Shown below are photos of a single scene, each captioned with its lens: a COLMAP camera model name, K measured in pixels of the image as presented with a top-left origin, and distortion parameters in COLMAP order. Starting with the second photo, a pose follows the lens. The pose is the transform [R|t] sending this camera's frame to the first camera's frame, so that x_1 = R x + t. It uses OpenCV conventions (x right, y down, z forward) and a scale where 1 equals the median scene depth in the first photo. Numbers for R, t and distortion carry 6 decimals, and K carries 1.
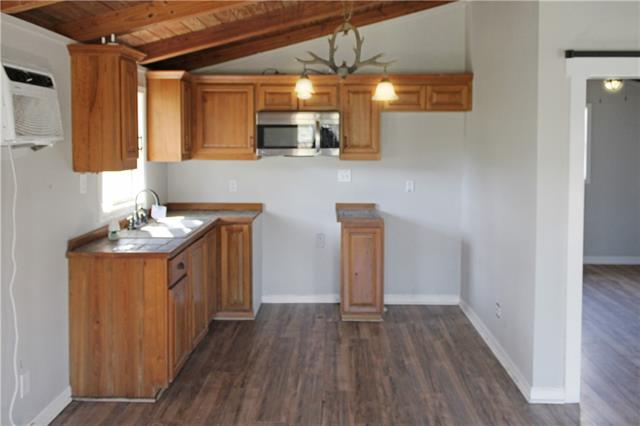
lens RADIAL K [[539.3, 0, 320.3], [0, 539.3, 155.9], [0, 0, 1]] dist [-0.003592, 0.000181]
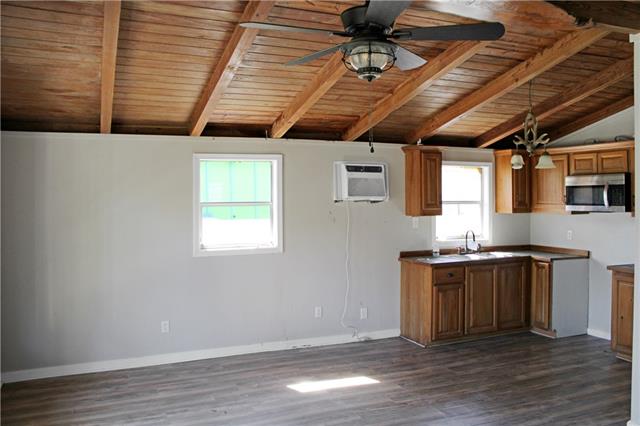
lens RADIAL K [[534.2, 0, 319.1], [0, 534.2, 199.8], [0, 0, 1]] dist [-0.172606, 0.183782]
pose [[0.424520, 0.006629, -0.905394, 0.903963], [-0.026585, 0.999633, -0.005147, -0.005066], [0.905028, 0.026255, 0.424541, -0.039149]]
